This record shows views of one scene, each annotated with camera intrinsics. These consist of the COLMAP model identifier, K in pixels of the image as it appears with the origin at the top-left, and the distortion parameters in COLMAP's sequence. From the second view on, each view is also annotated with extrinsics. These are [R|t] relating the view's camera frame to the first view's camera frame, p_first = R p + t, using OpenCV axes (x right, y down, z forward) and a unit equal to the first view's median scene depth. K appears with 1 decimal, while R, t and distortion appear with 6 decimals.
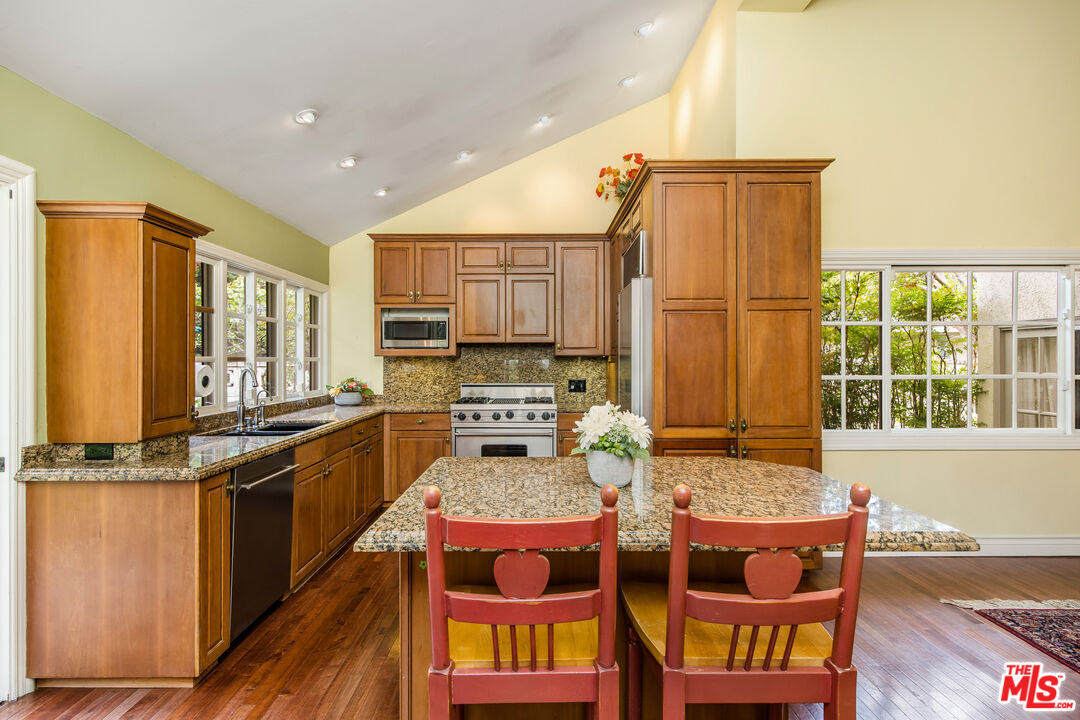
lens RADIAL K [[588.4, 0, 540.0], [0, 588.4, 360.0], [0, 0, 1]] dist [-0.001755, -0.000249]
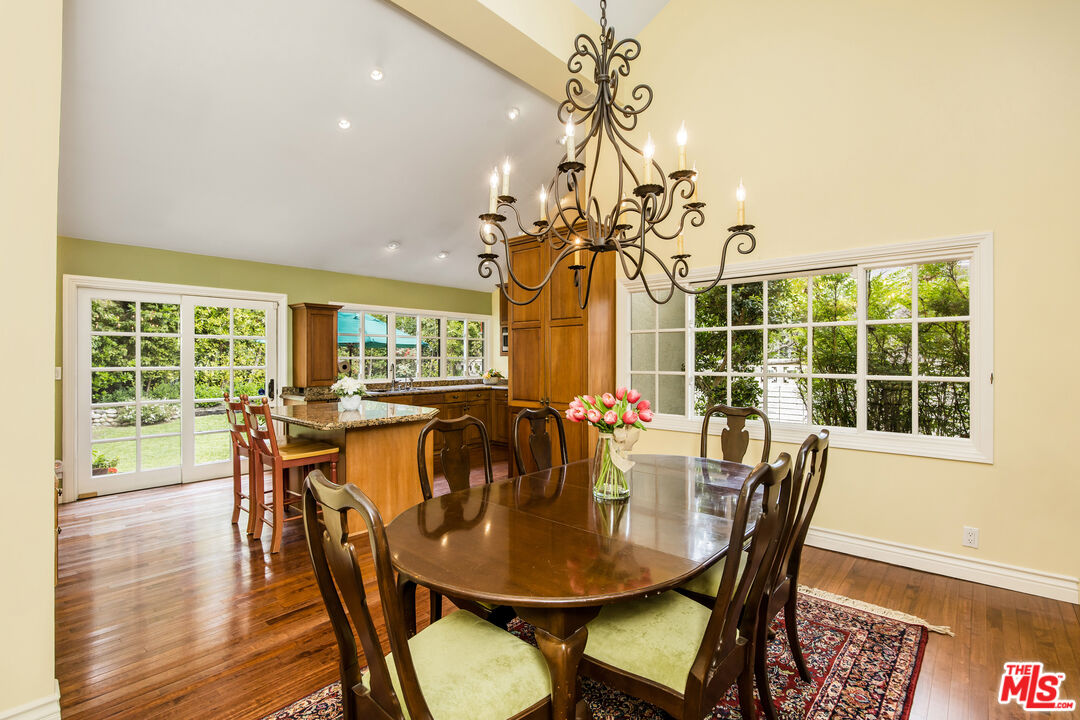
lens RADIAL K [[505.1, 0, 540.0], [0, 505.1, 360.0], [0, 0, 1]] dist [-0.000103, 0.000025]
pose [[0.733230, 0.005316, -0.679959, 0.807957], [-0.002684, 0.999984, 0.004924, -0.002975], [0.679975, -0.001786, 0.733233, 0.005871]]
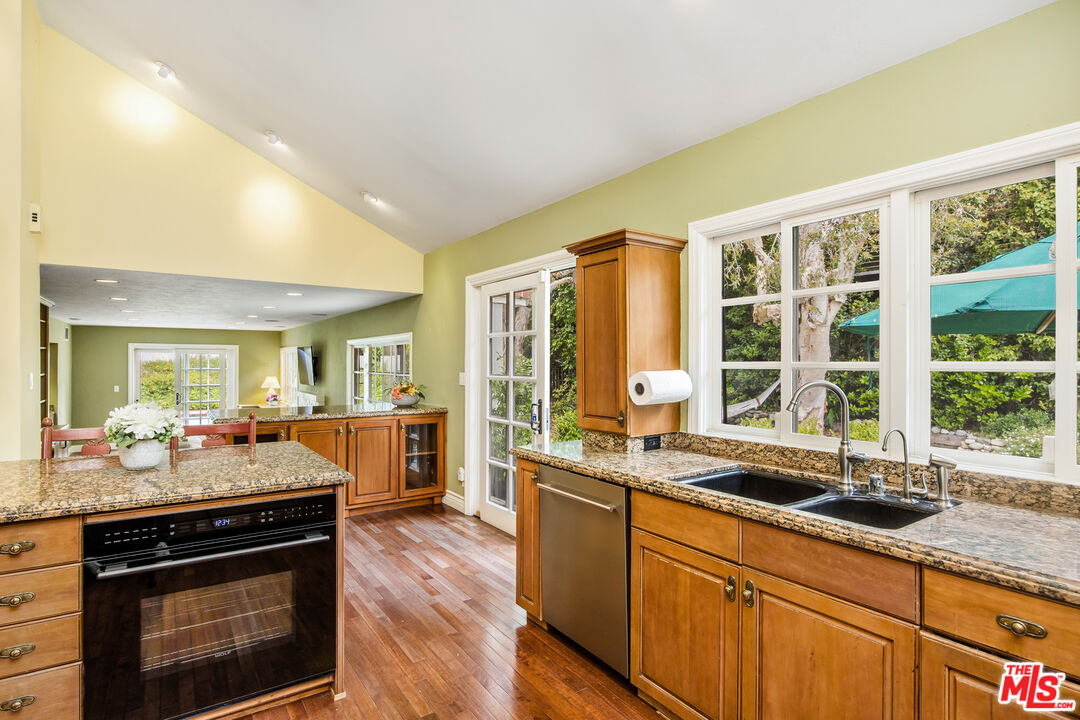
lens RADIAL K [[551.2, 0, 540.0], [0, 551.2, 360.0], [0, 0, 1]] dist [-0.000726, -0.000345]
pose [[-0.830049, -0.000438, -0.557690, 0.029609], [-0.001141, 0.999999, 0.000913, -0.005728], [0.557689, 0.001394, -0.830049, 0.903243]]
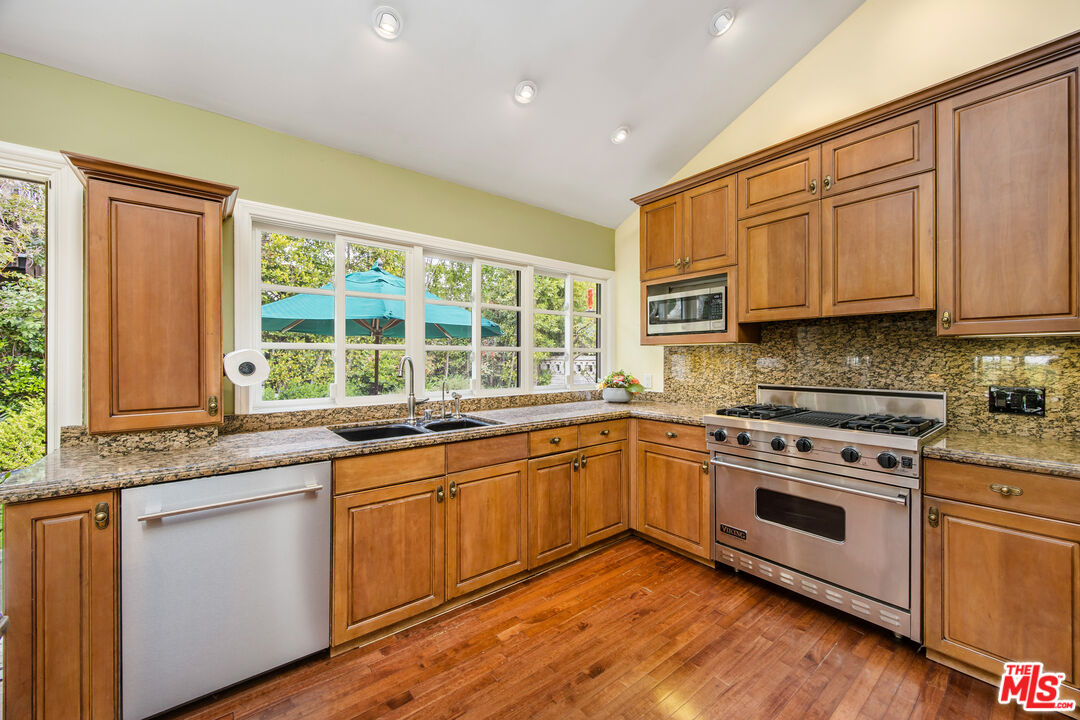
lens RADIAL K [[420.1, 0, 540.0], [0, 420.1, 360.0], [0, 0, 1]] dist [-0.003094, -0.000275]
pose [[0.616430, 0.004791, -0.787395, 0.097395], [-0.001682, 0.999987, 0.004767, 0.011121], [0.787408, -0.001614, 0.616431, 0.529157]]
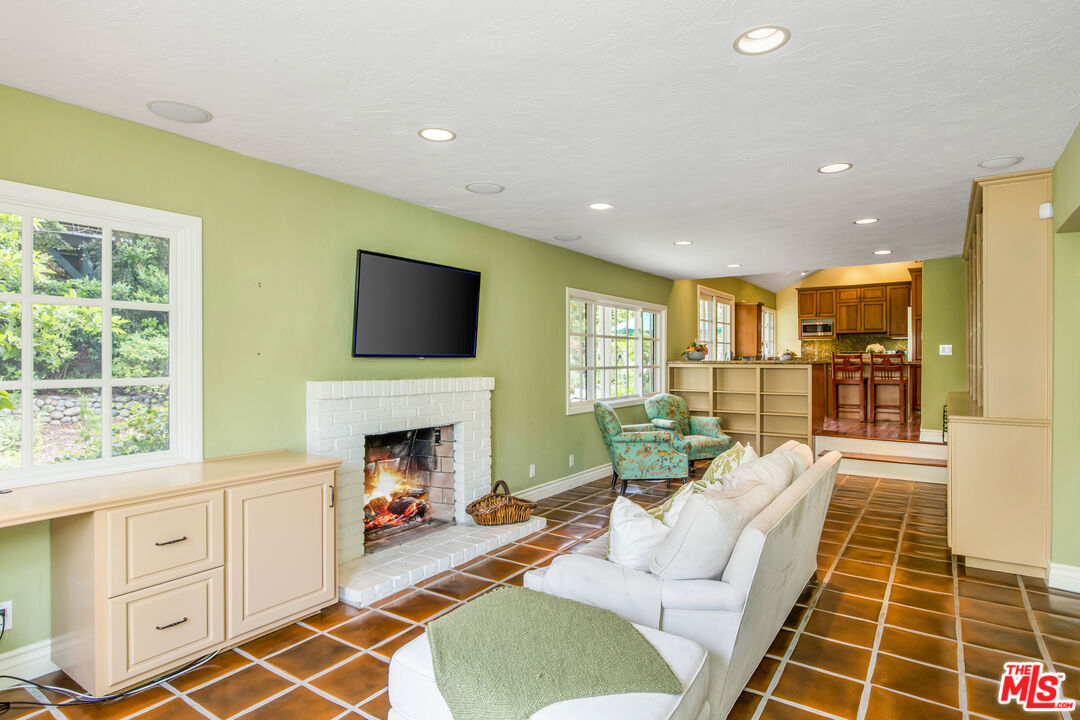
lens RADIAL K [[588.4, 0, 540.0], [0, 588.4, 360.0], [0, 0, 1]] dist [-0.001755, -0.000249]
pose [[0.819376, 0.002371, -0.573251, 0.223227], [-0.000260, 0.999993, 0.003765, 0.065710], [0.573256, -0.002935, 0.819371, -1.523102]]
